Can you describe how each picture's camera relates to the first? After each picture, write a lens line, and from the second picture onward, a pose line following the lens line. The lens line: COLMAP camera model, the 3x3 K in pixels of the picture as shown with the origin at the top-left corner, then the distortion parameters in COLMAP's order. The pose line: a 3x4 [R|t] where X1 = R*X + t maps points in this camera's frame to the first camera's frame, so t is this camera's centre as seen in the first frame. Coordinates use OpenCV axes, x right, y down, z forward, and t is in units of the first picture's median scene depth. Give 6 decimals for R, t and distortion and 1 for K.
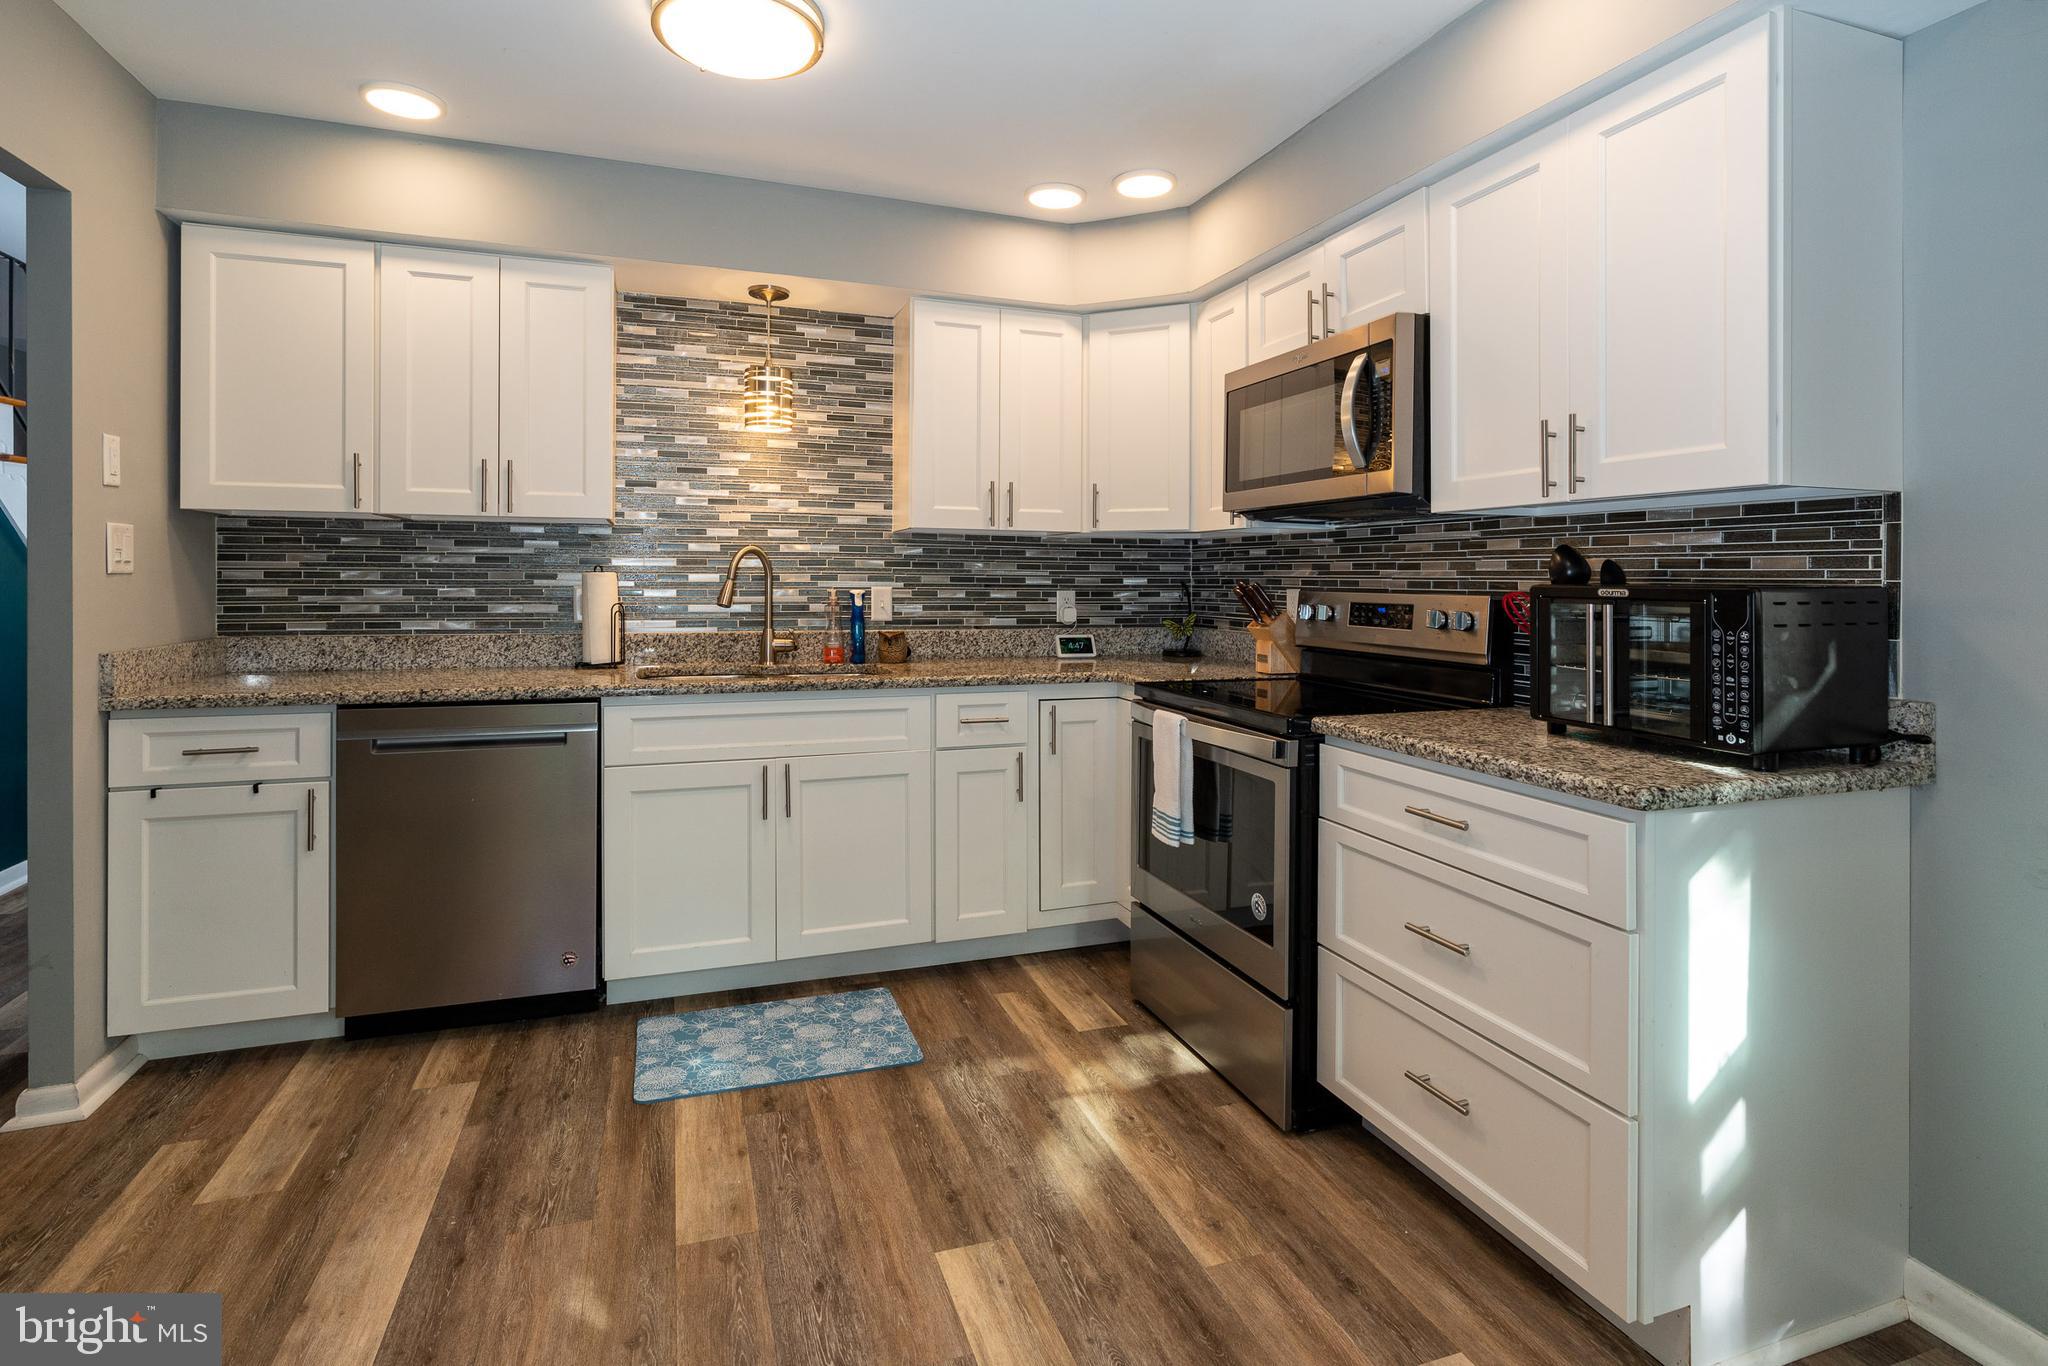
lens RADIAL K [[985.9, 0, 1009.9], [0, 985.9, 595.0], [0, 0, 1]] dist [-0.012713, 0.000869]
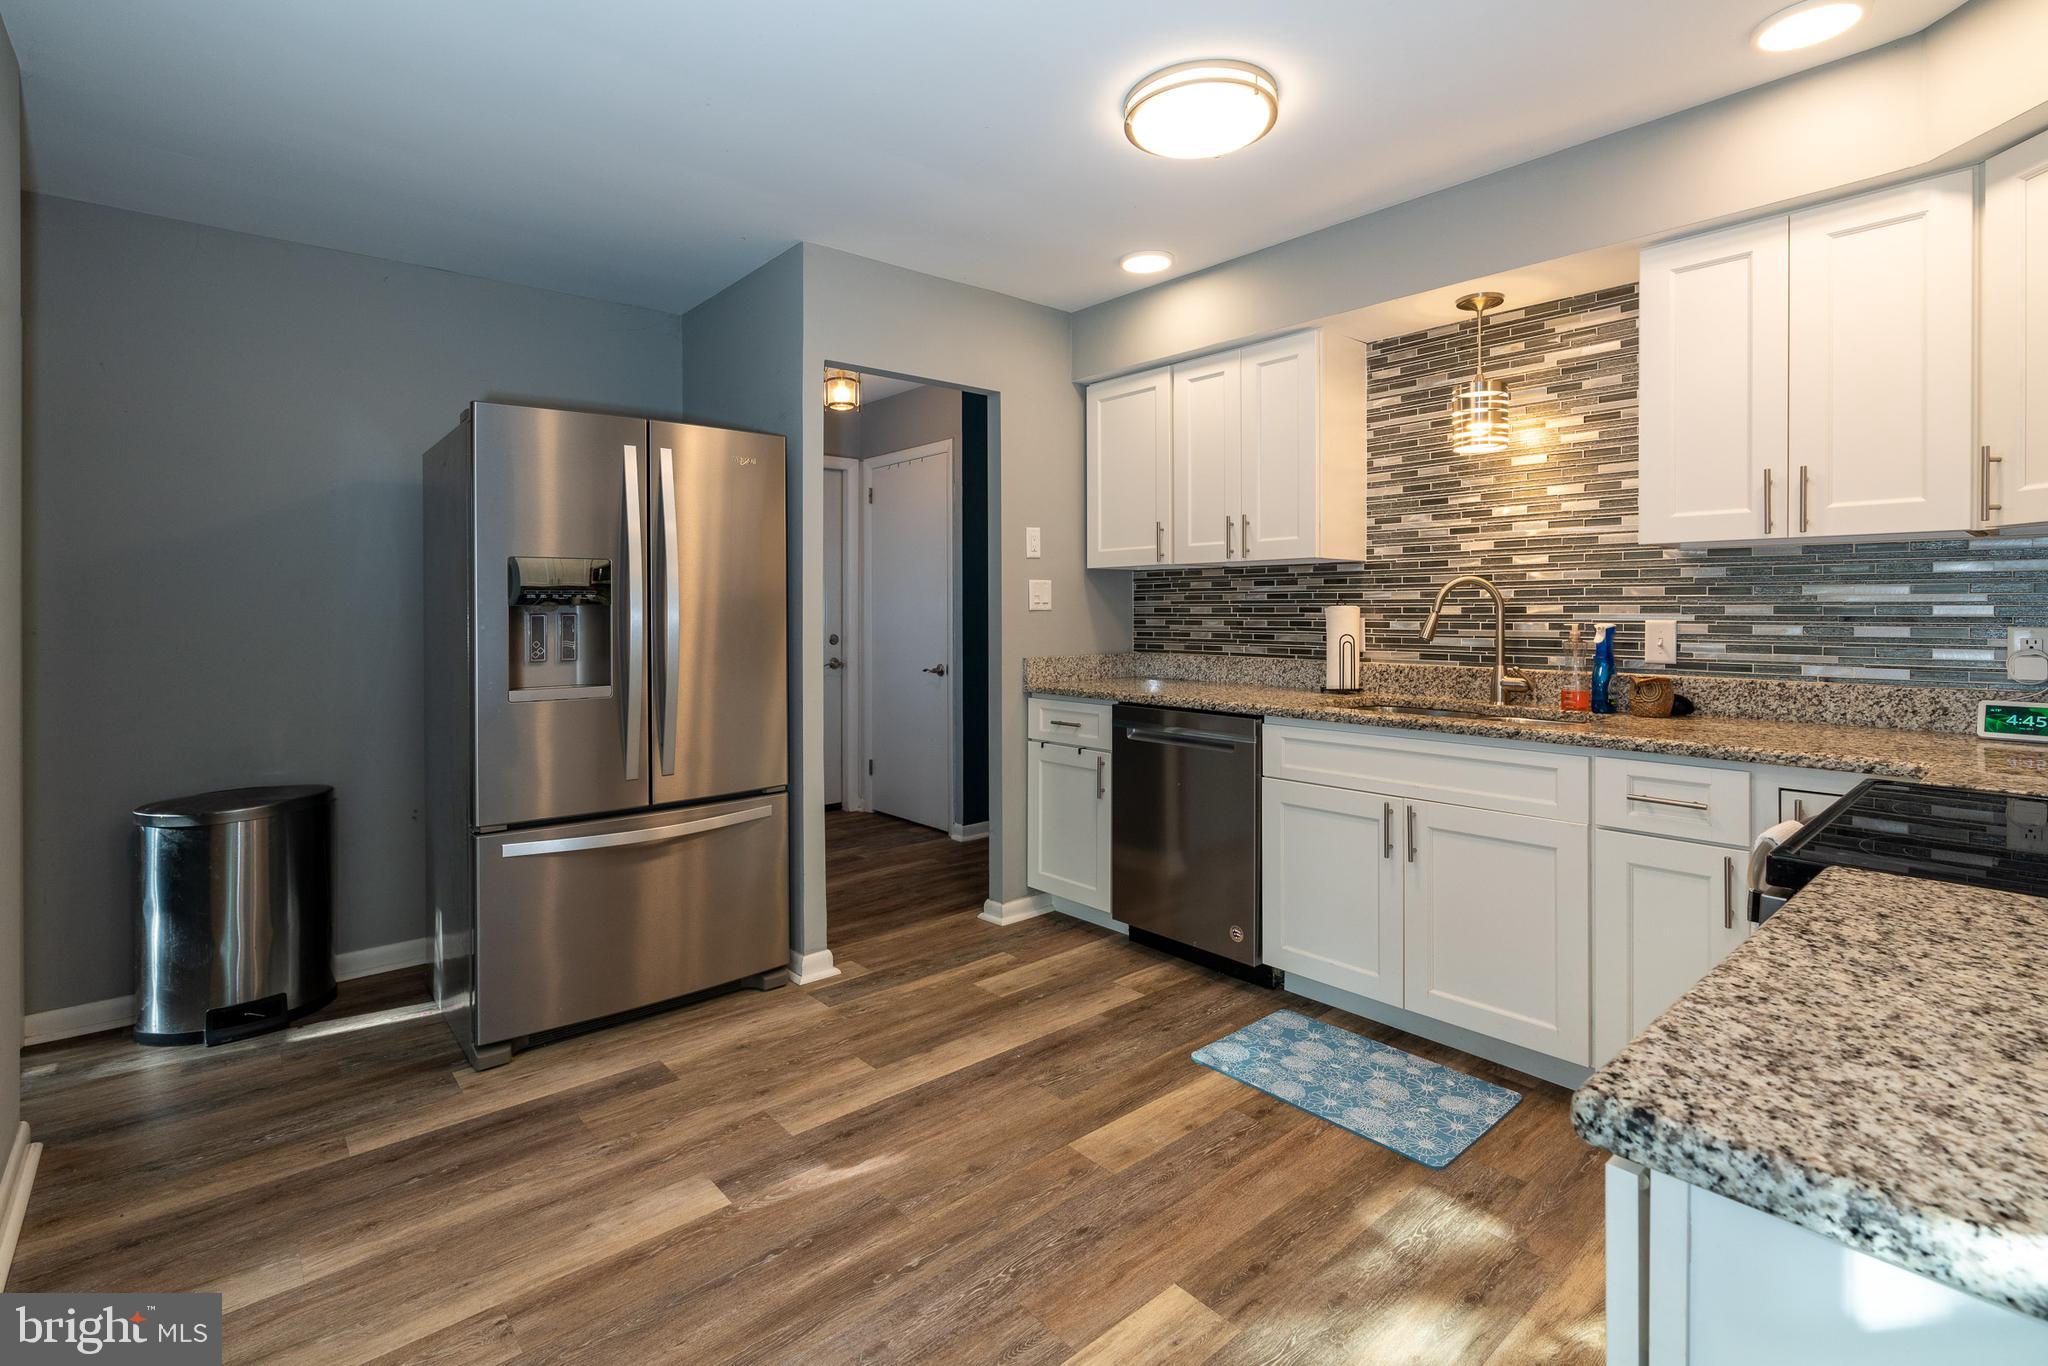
lens RADIAL K [[940.7, 0, 1017.0], [0, 940.7, 628.0], [0, 0, 1]] dist [-0.010236, 0.000546]
pose [[0.375251, 0.010682, -0.926862, 0.465125], [-0.009467, 0.999926, 0.007691, -0.003442], [0.926875, 0.005888, 0.375324, 0.304722]]
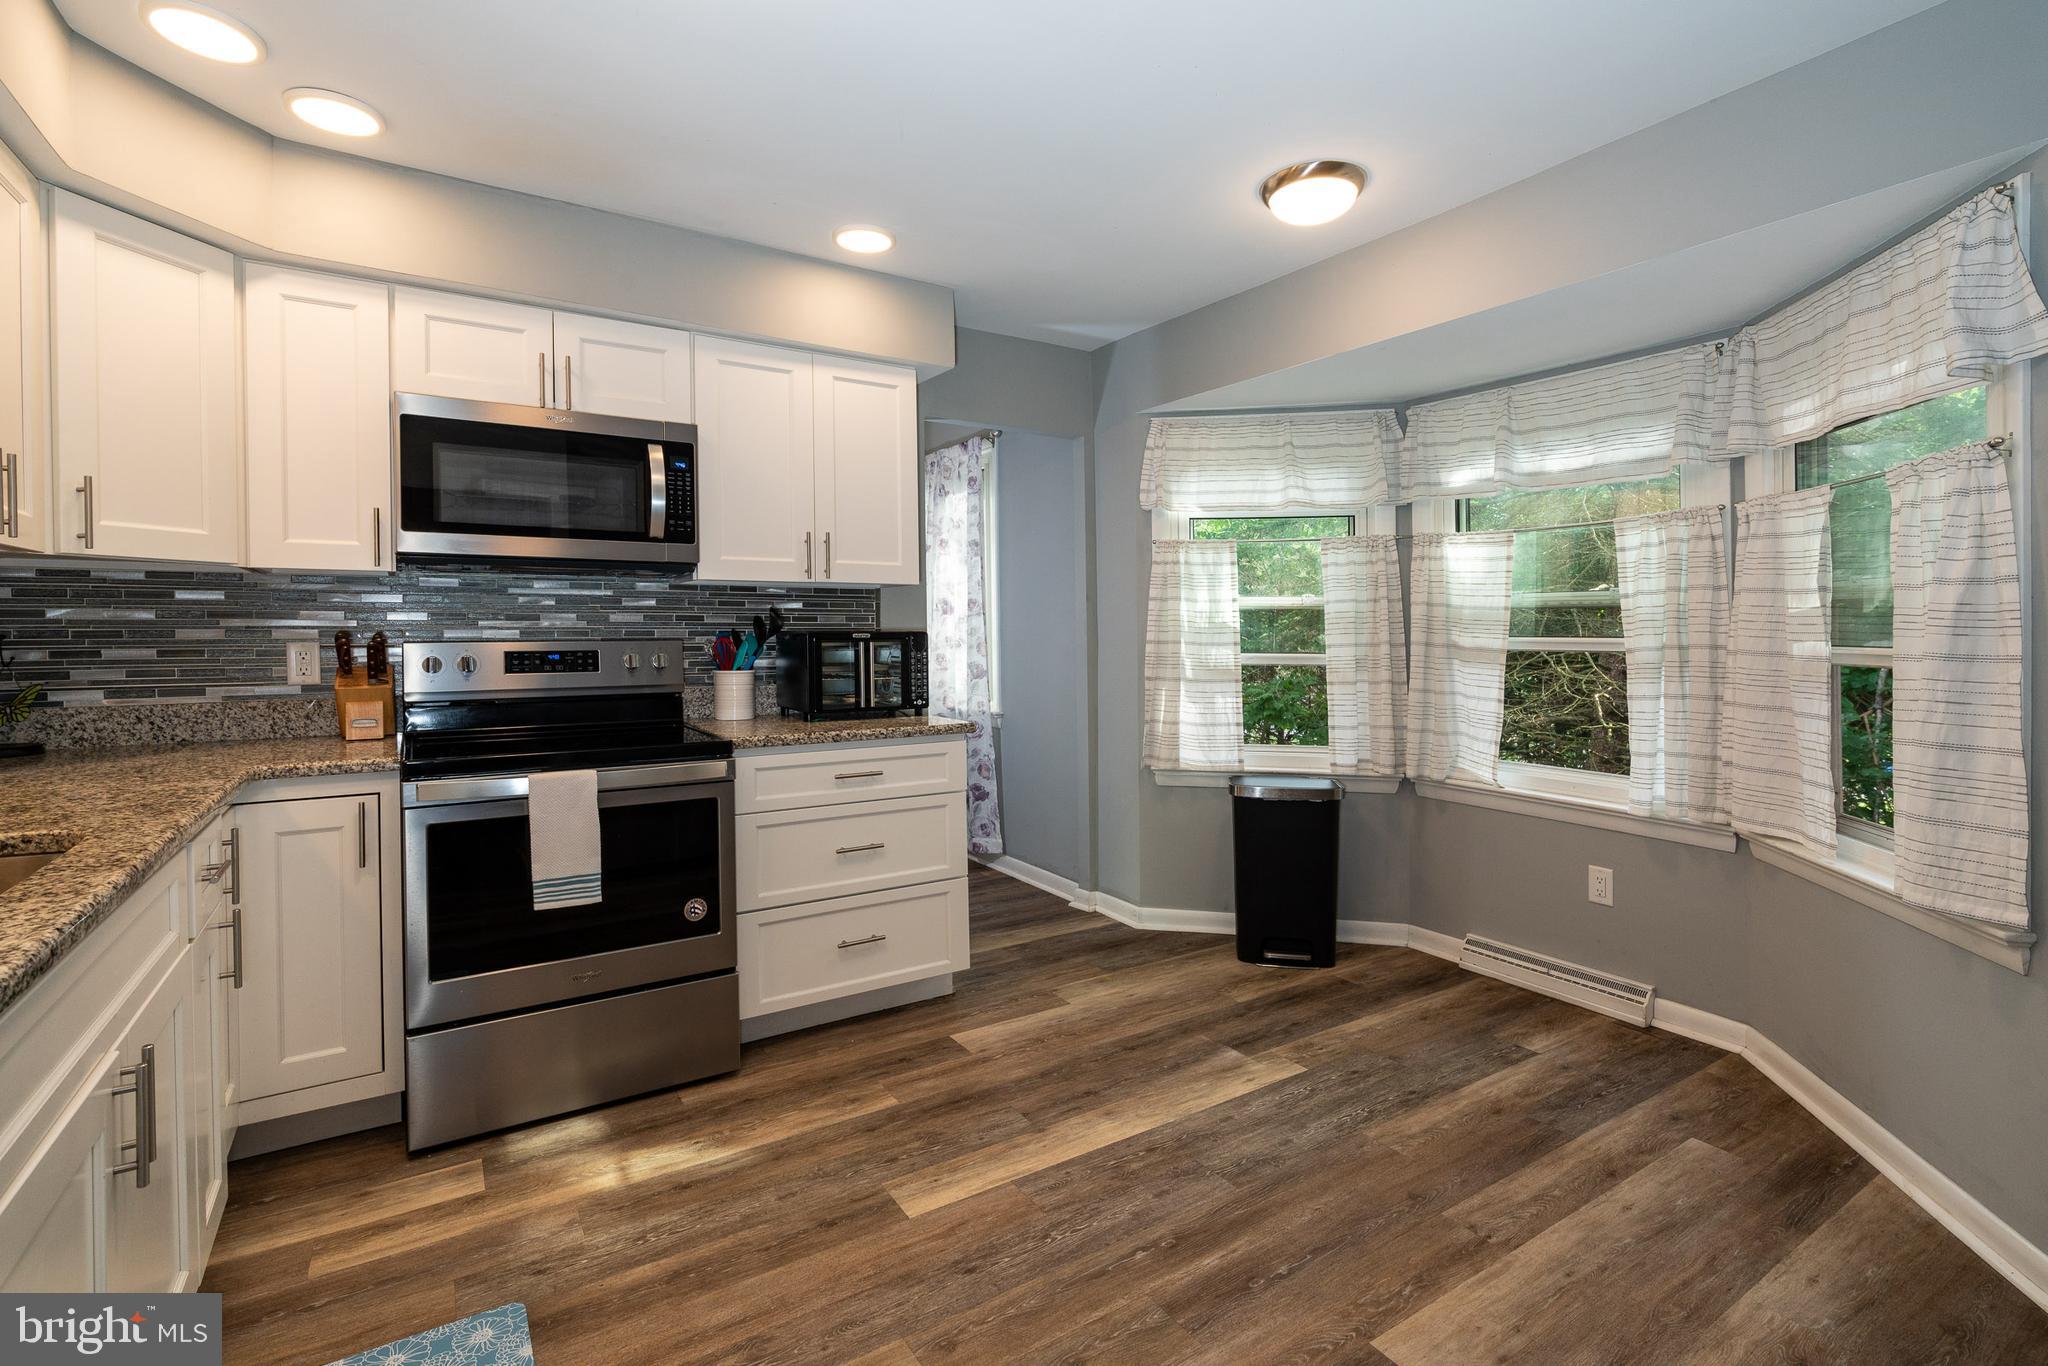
lens RADIAL K [[940.7, 0, 1017.0], [0, 940.7, 628.0], [0, 0, 1]] dist [-0.010236, 0.000546]
pose [[-0.232463, -0.009009, 0.972563, -0.733131], [0.013800, 0.999826, 0.012560, -0.022031], [-0.972507, 0.016341, -0.232298, 0.701823]]
